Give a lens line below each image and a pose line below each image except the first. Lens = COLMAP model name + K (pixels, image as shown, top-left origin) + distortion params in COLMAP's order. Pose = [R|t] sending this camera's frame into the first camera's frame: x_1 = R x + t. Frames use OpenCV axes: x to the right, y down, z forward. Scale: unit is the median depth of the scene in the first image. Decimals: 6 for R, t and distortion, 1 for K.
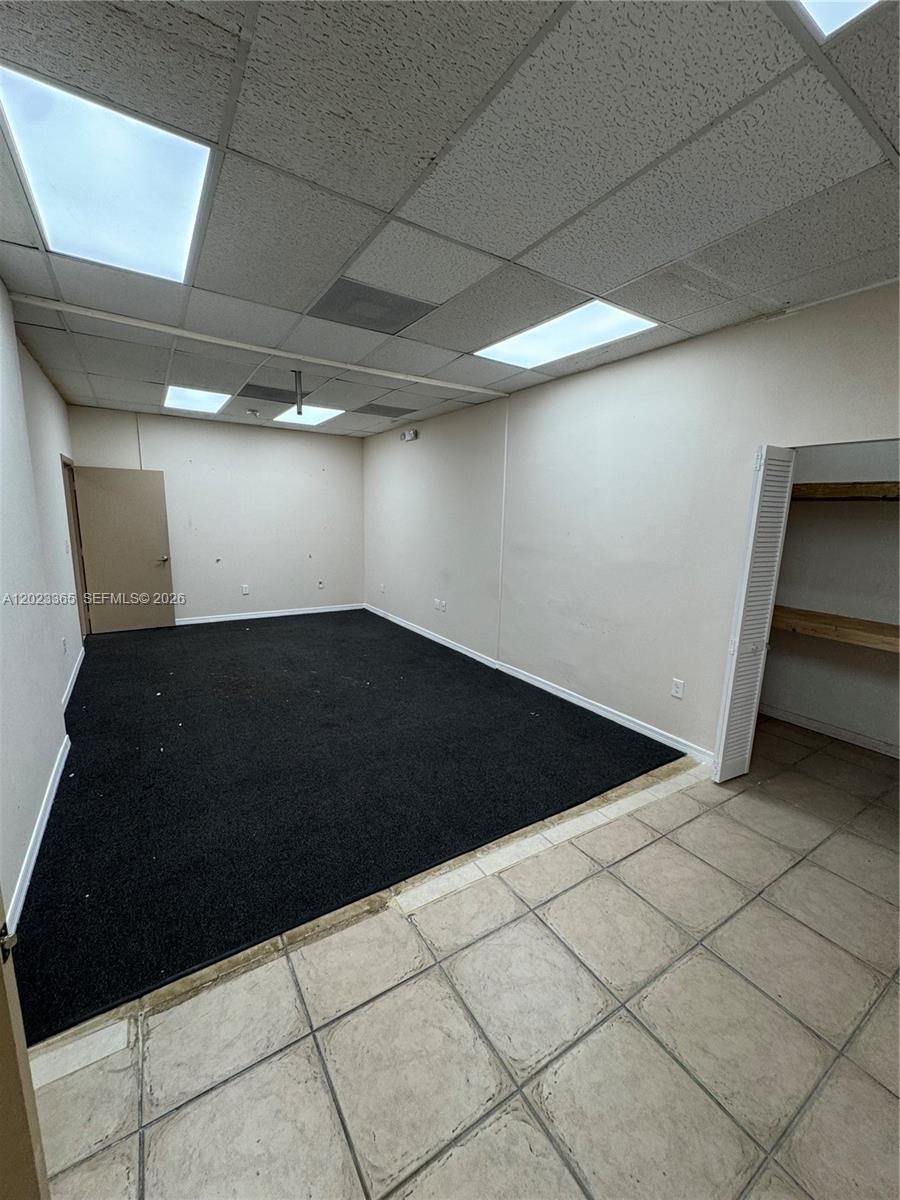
lens RADIAL K [[479.3, 0, 450.6], [0, 479.3, 599.7], [0, 0, 1]] dist [-0.001897, -0.000370]
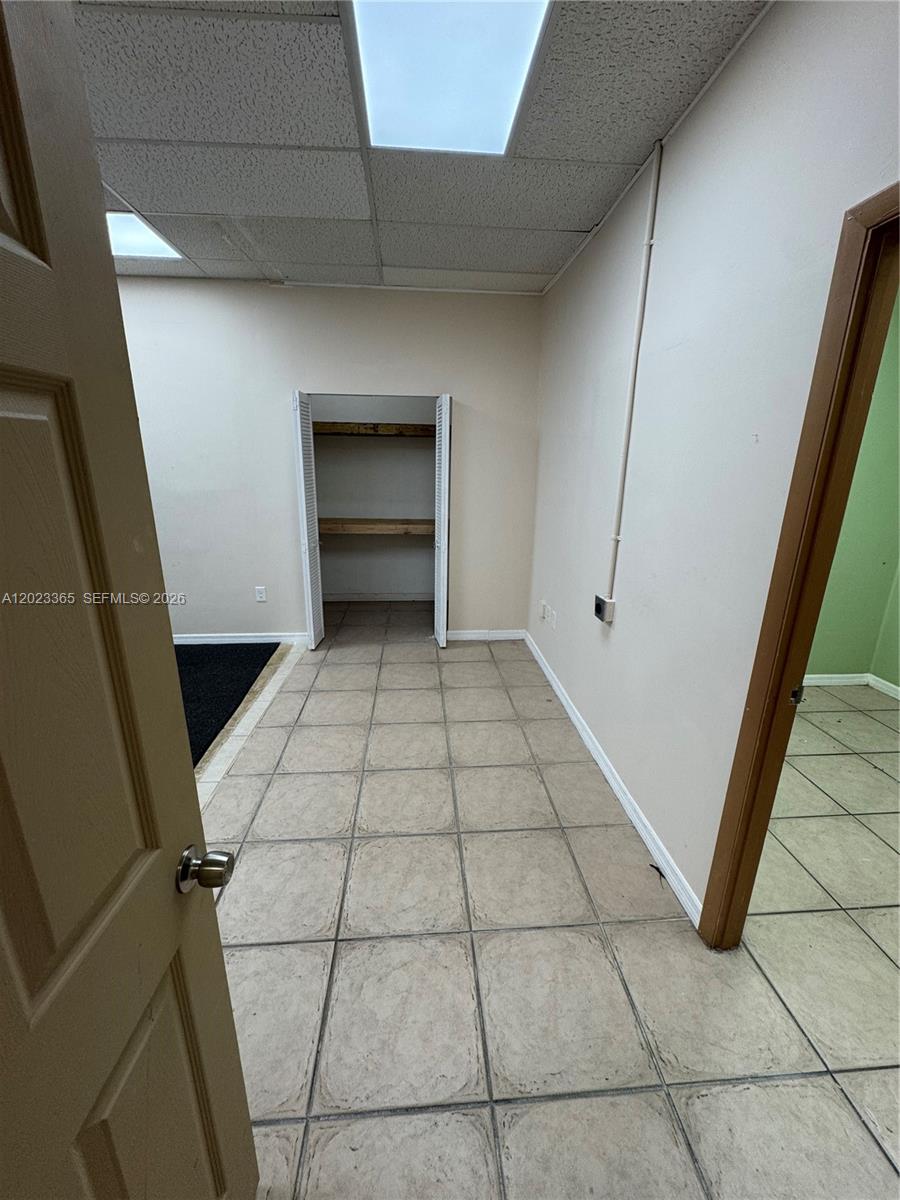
lens RADIAL K [[479.3, 0, 450.9], [0, 479.3, 599.8], [0, 0, 1]] dist [-0.001897, -0.000370]
pose [[0.474192, -0.266415, 0.839145, -0.408973], [0.157879, 0.963399, 0.216647, 0.018293], [-0.866150, 0.029751, 0.498898, -0.016997]]
